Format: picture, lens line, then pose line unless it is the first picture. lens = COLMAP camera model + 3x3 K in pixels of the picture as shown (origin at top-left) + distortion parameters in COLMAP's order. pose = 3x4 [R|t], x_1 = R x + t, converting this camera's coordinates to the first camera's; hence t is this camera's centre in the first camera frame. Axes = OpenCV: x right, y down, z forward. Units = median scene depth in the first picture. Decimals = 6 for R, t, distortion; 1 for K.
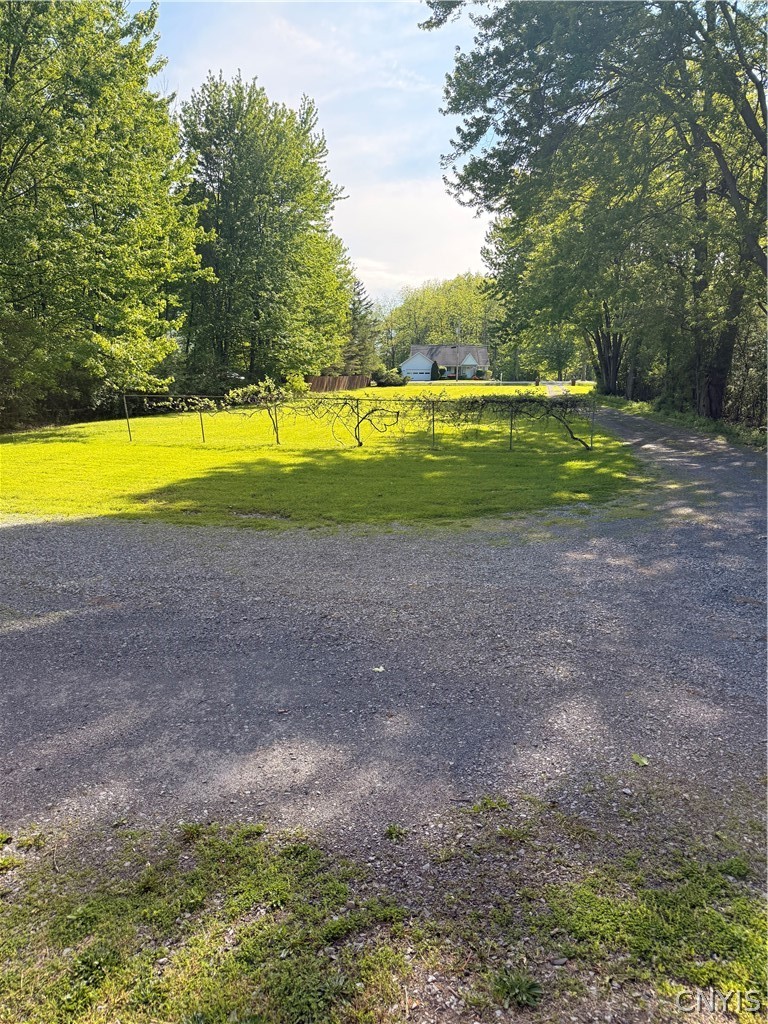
lens RADIAL K [[720.1, 0, 378.9], [0, 720.1, 520.1], [0, 0, 1]] dist [0.115951, -0.167905]
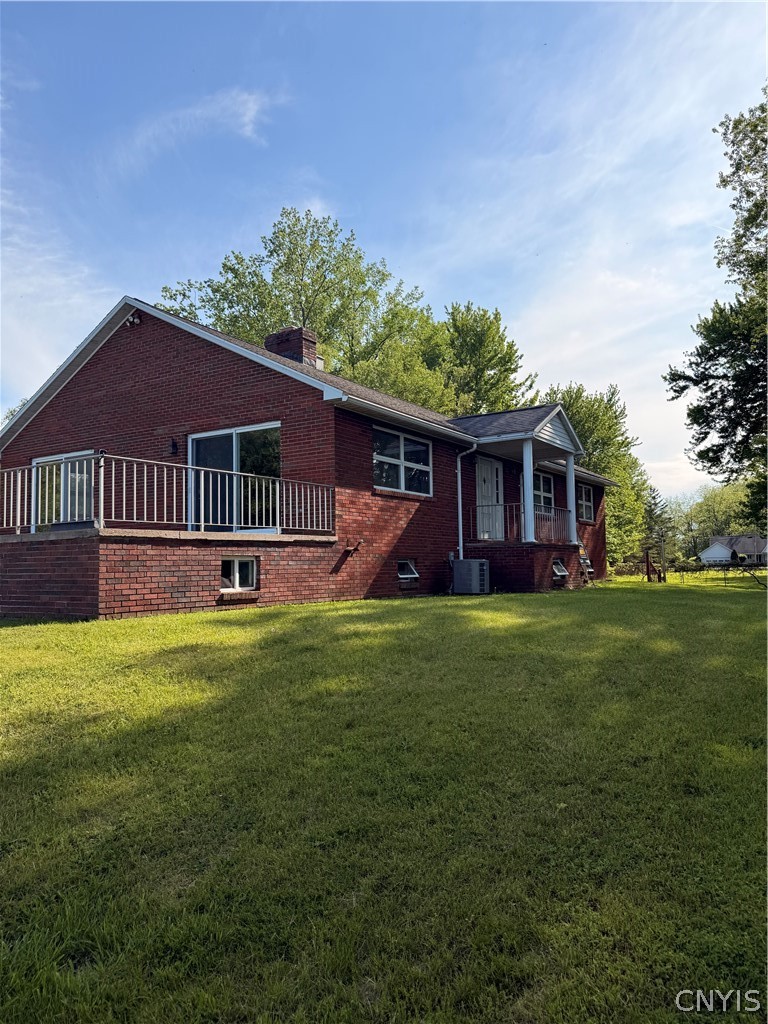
lens RADIAL K [[720.1, 0, 378.9], [0, 720.1, 520.1], [0, 0, 1]] dist [0.115951, -0.167905]
pose [[0.920484, -0.043405, -0.388362, 0.021289], [-0.060113, 0.966256, -0.250470, 0.063737], [0.386129, 0.253900, 0.886814, -0.272345]]
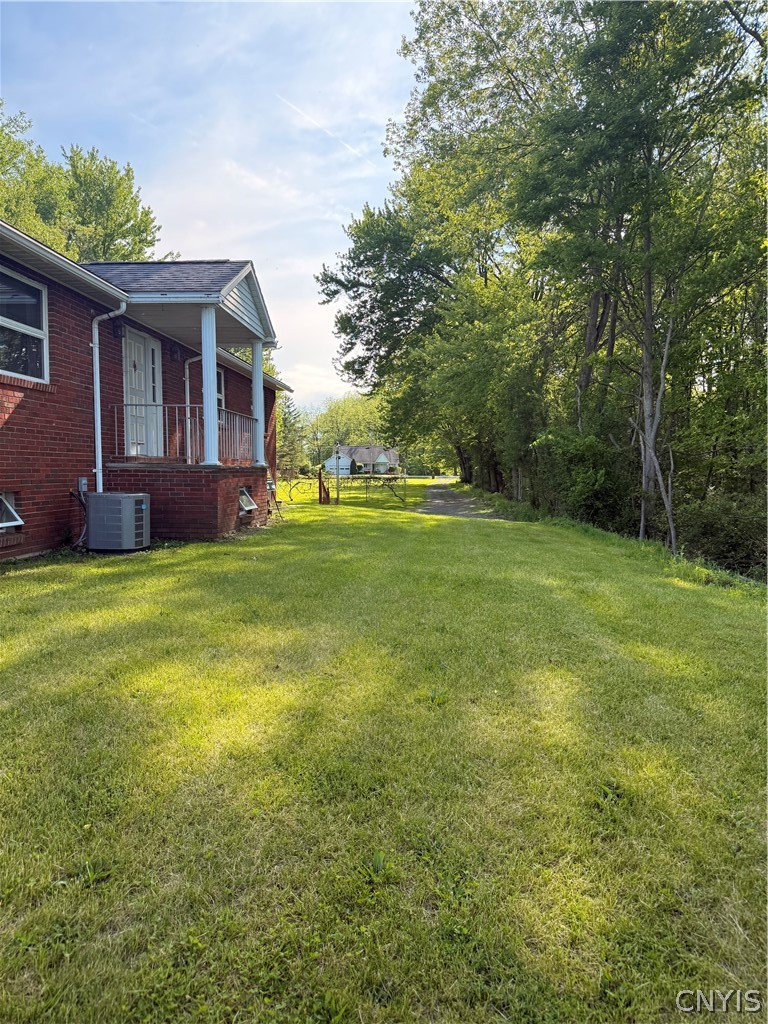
lens RADIAL K [[720.1, 0, 378.9], [0, 720.1, 520.1], [0, 0, 1]] dist [0.115951, -0.167905]
pose [[0.995231, -0.005848, 0.097367, 0.004232], [0.018574, 0.991299, -0.130315, 0.049207], [-0.095758, 0.131502, 0.986680, -0.224553]]
